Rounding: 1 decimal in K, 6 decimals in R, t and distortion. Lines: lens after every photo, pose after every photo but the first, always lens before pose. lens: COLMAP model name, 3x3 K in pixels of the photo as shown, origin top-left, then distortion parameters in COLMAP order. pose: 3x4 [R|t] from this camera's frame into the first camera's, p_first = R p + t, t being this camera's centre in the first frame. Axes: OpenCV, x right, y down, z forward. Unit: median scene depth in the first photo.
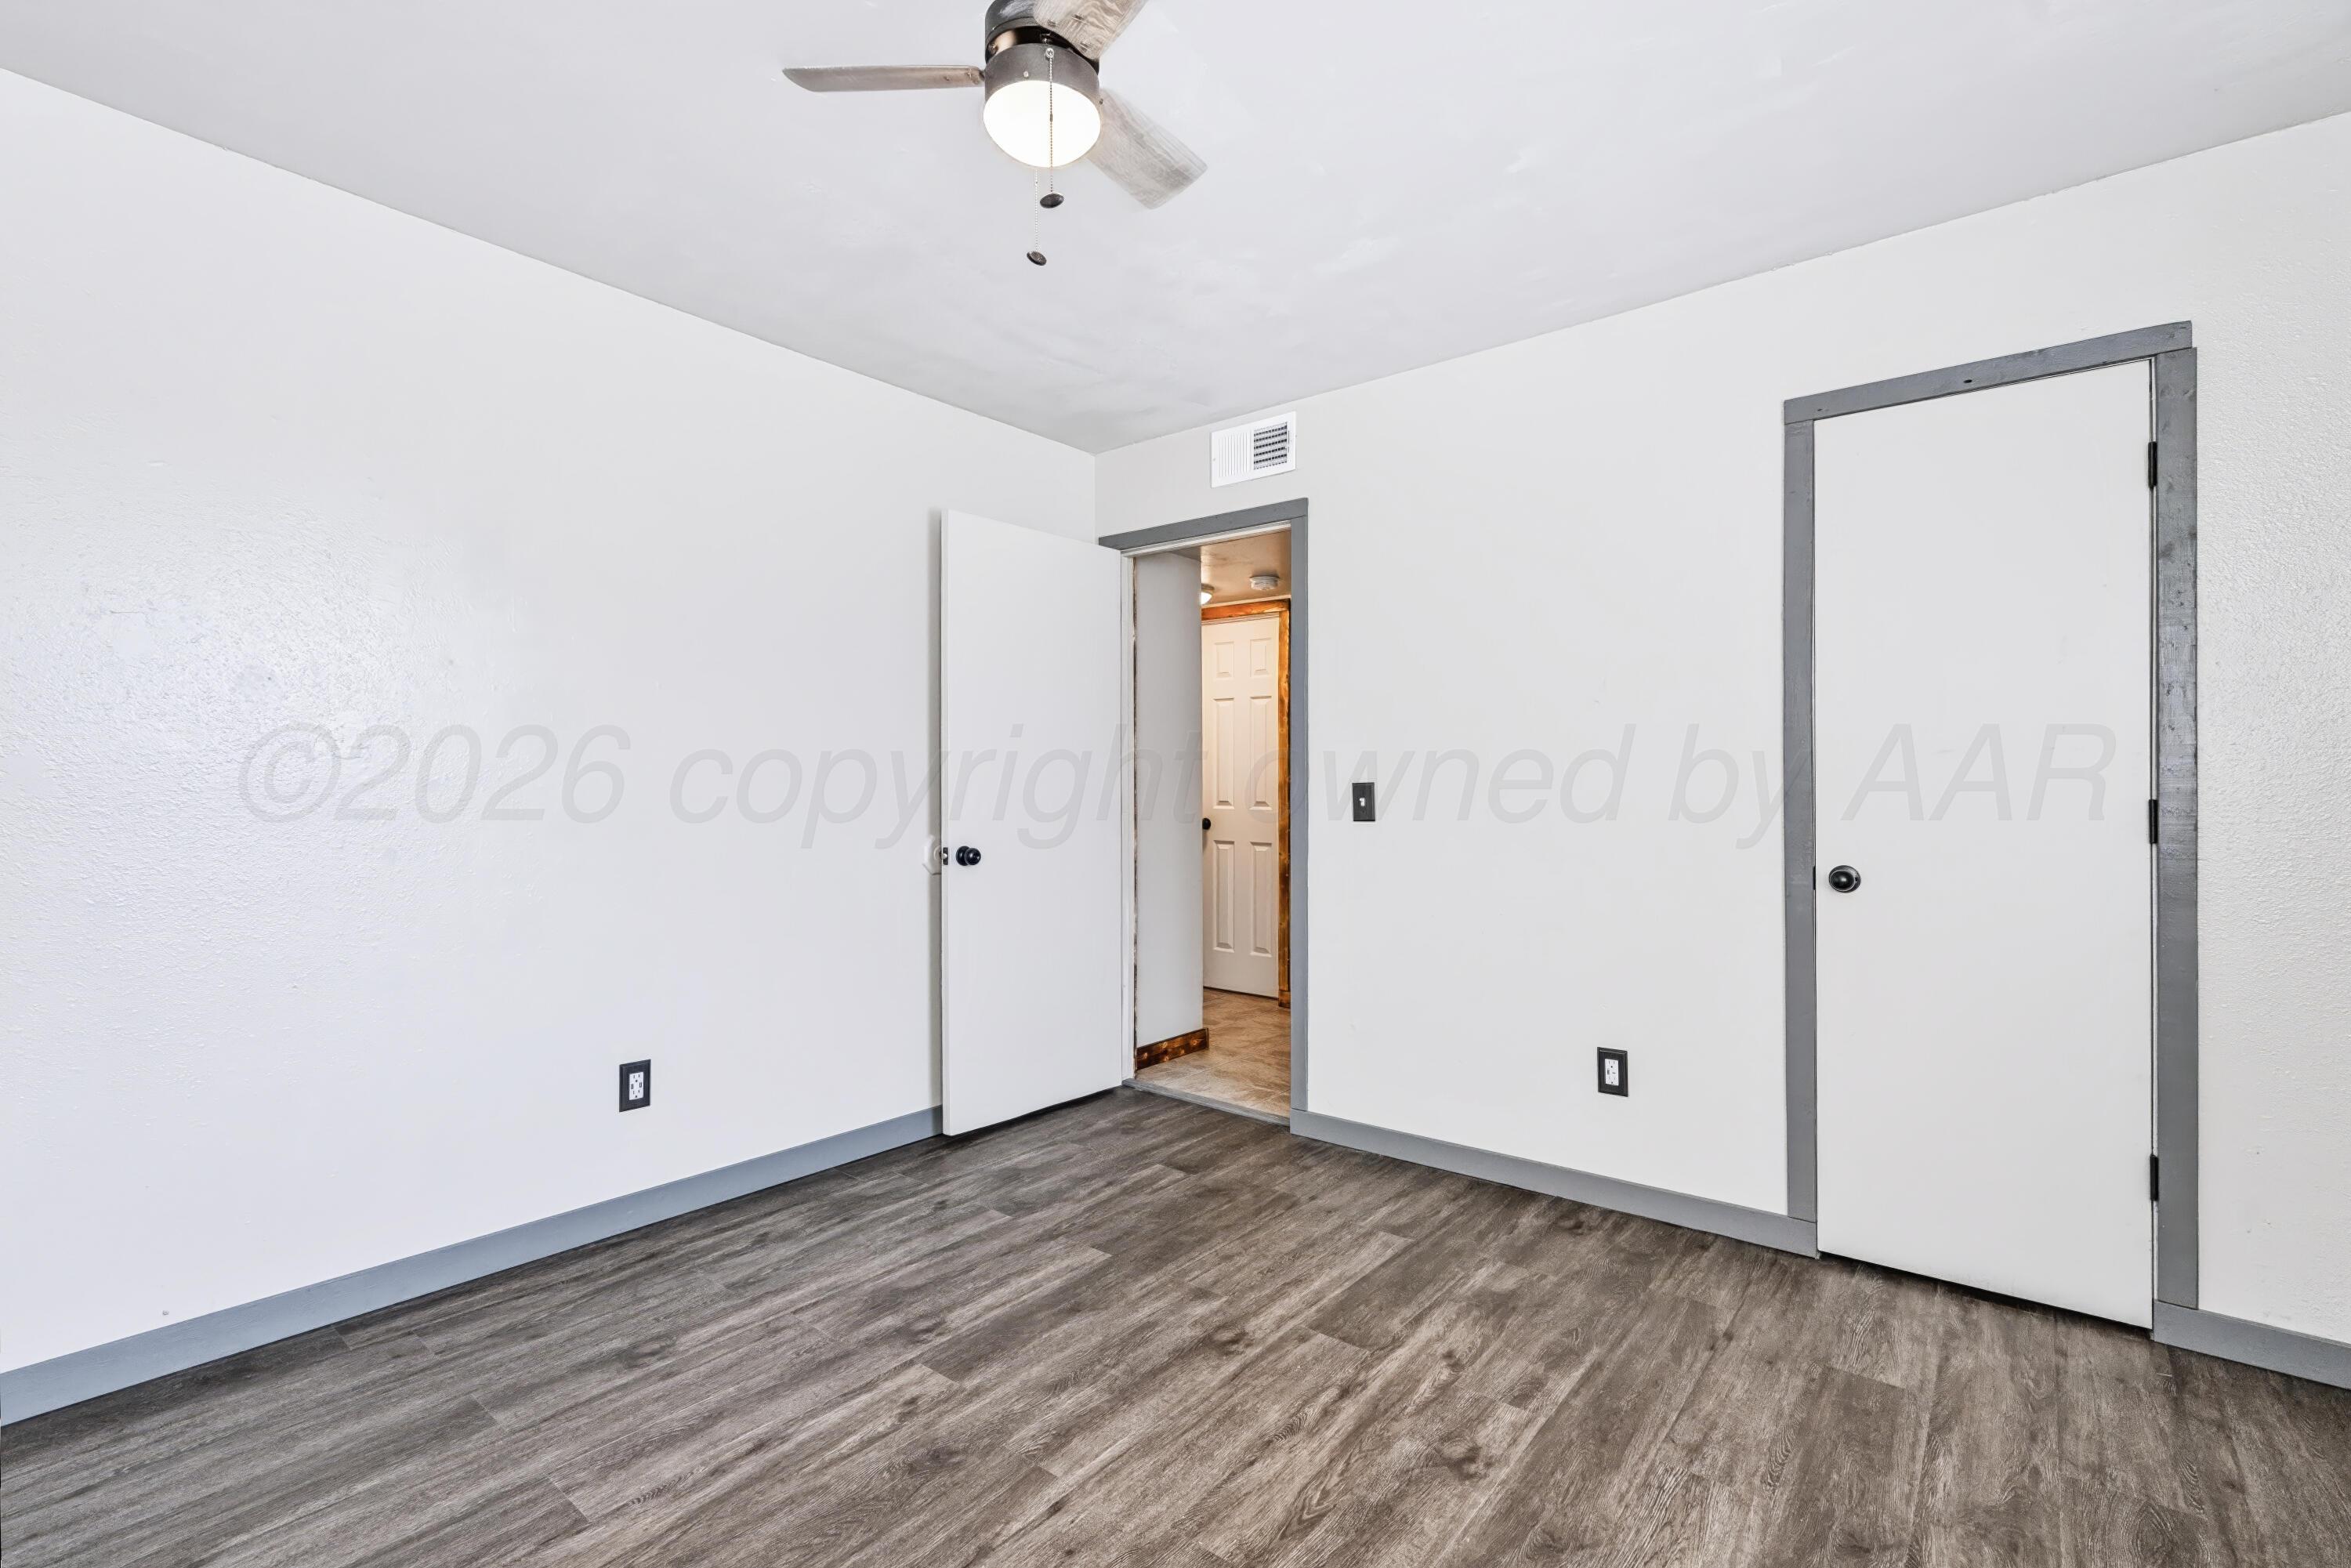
lens RADIAL K [[1071.6, 0, 1176.9], [0, 1071.6, 783.6], [0, 0, 1]] dist [-0.007628, 0.003633]
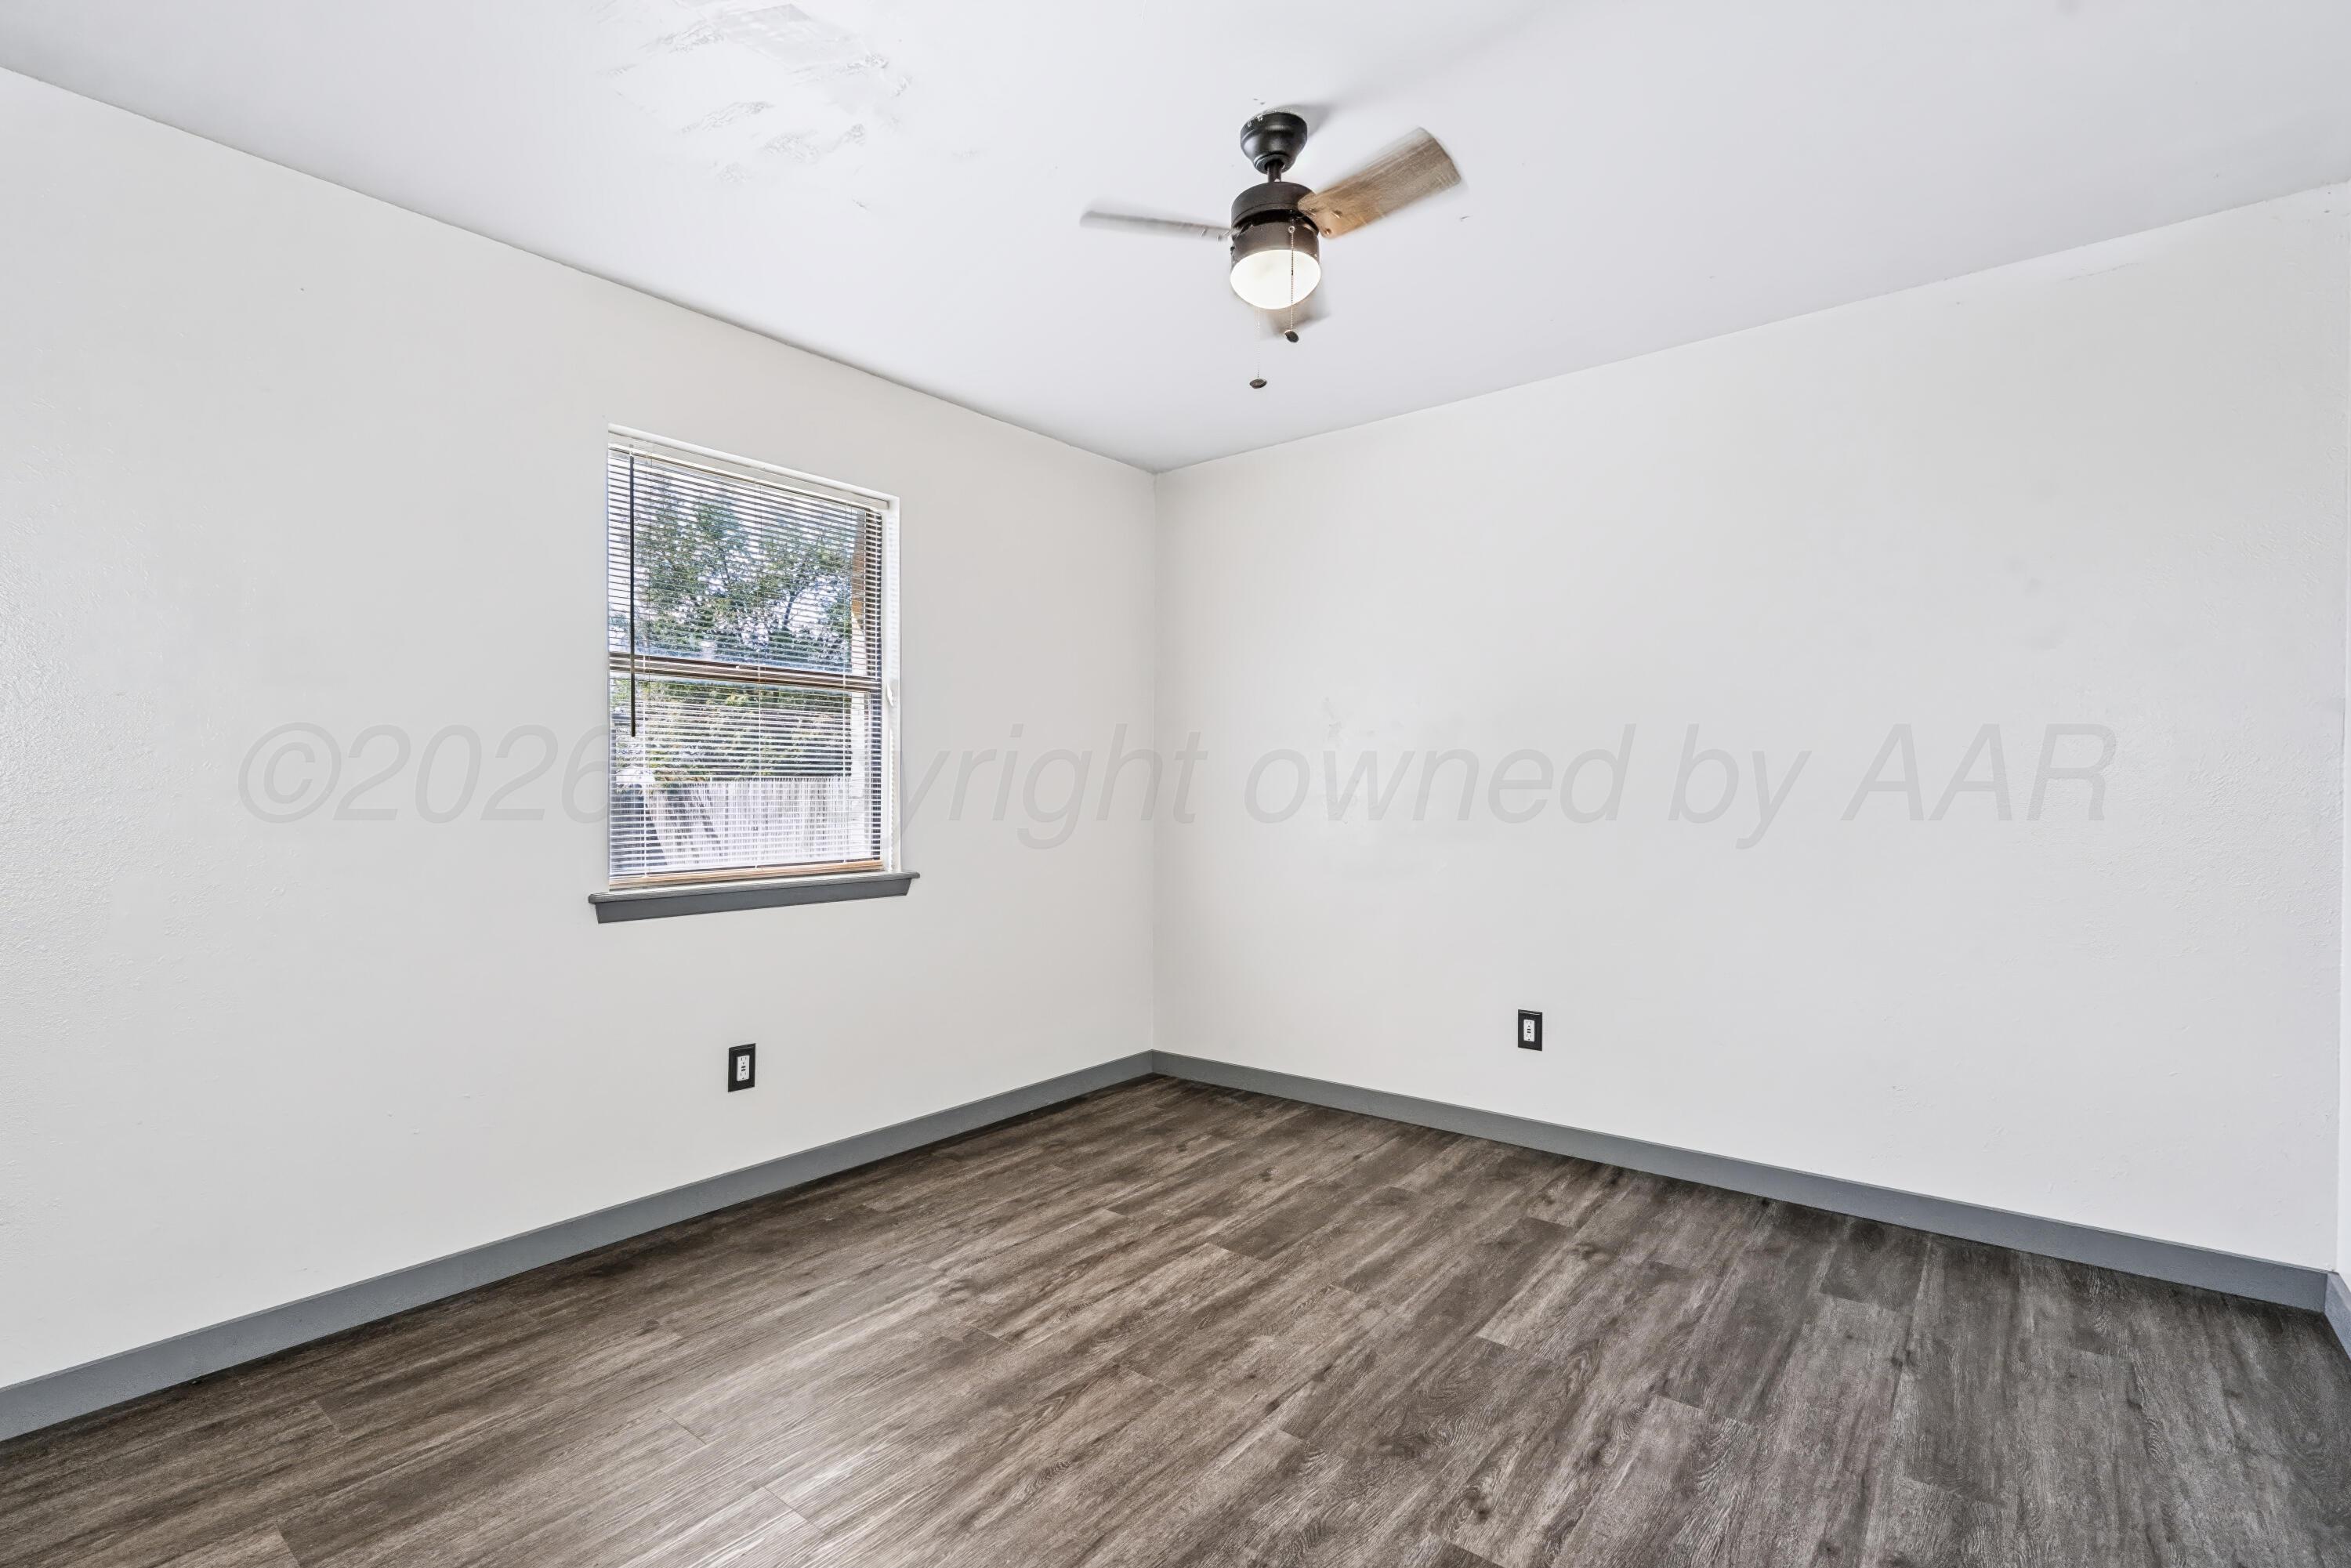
lens RADIAL K [[1071.6, 0, 1173.8], [0, 1071.6, 784.5], [0, 0, 1]] dist [-0.007628, 0.003633]
pose [[-0.999979, 0.004208, -0.005010, -0.001251], [0.004217, 0.999990, -0.001659, 0.000403], [0.005003, -0.001680, -0.999986, 1.997267]]
